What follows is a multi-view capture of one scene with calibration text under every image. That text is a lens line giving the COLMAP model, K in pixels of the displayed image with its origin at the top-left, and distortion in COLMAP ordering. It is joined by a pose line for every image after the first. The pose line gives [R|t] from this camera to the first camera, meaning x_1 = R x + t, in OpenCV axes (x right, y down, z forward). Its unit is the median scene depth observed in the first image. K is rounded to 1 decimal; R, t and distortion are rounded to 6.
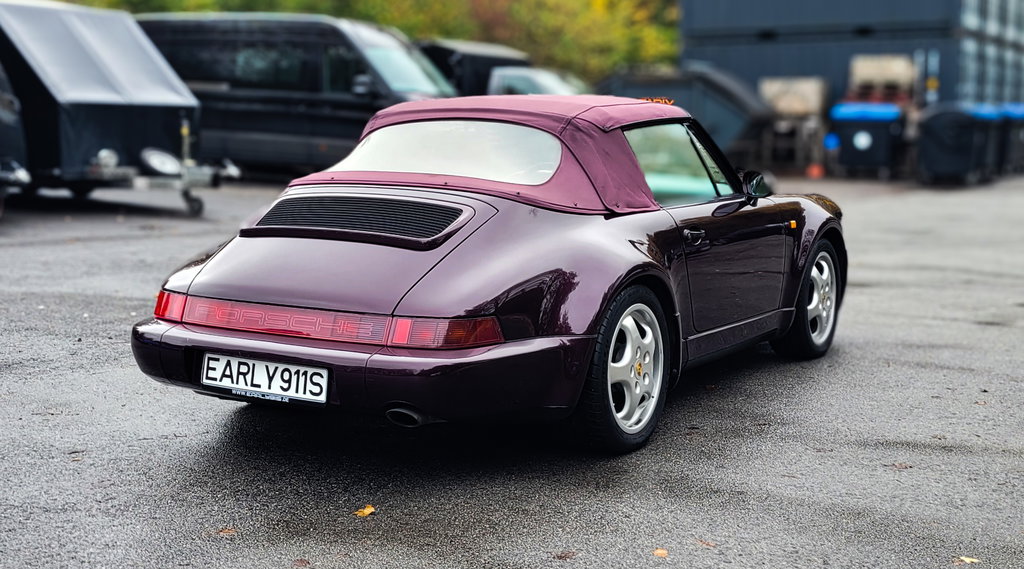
lens RADIAL K [[1385.6, 0, 512.0], [0, 1385.6, 284.5], [0, 0, 1]] dist [0.037292, 0.029396]
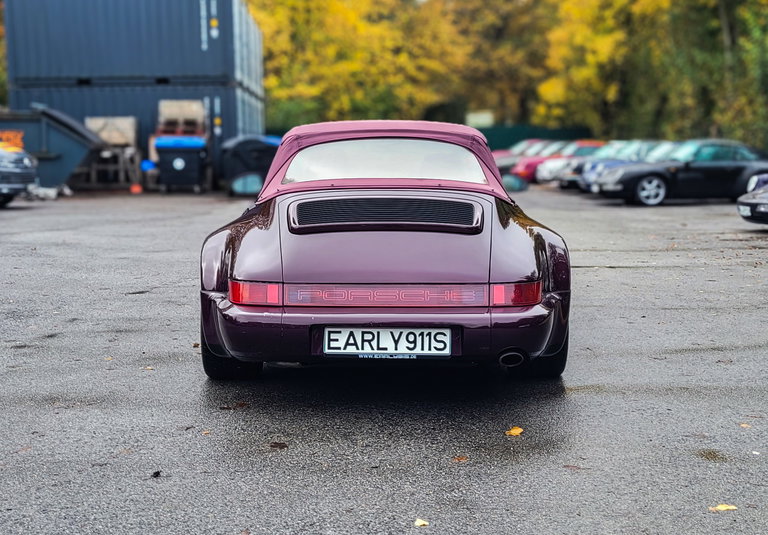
lens RADIAL K [[1074.9, 0, 384.0], [0, 1074.9, 267.5], [0, 0, 1]] dist [0.067927, -0.056735]
pose [[0.865237, -0.065577, 0.497056, -0.656242], [0.070475, 0.997474, 0.008920, -0.008579], [-0.496385, 0.027312, 0.867673, 0.157707]]
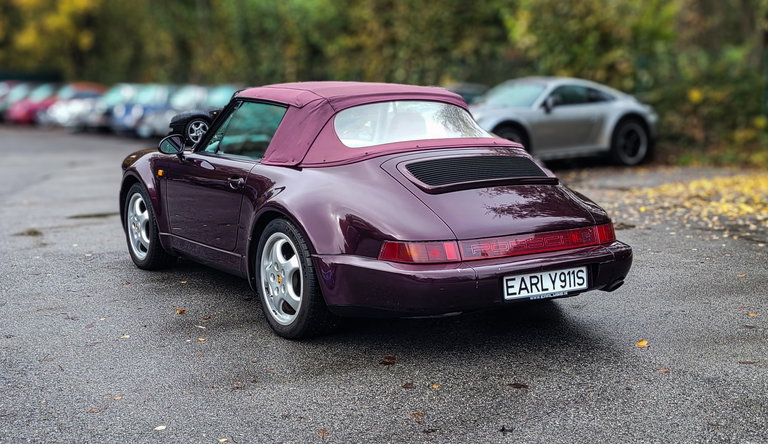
lens RADIAL K [[975.0, 0, 384.0], [0, 975.0, 222.0], [0, 0, 1]] dist [0.031883, 0.009235]
pose [[0.460715, -0.134156, 0.877350, -1.126685], [0.119417, 0.988892, 0.088503, -0.104008], [-0.879478, 0.063996, 0.471618, 0.665224]]
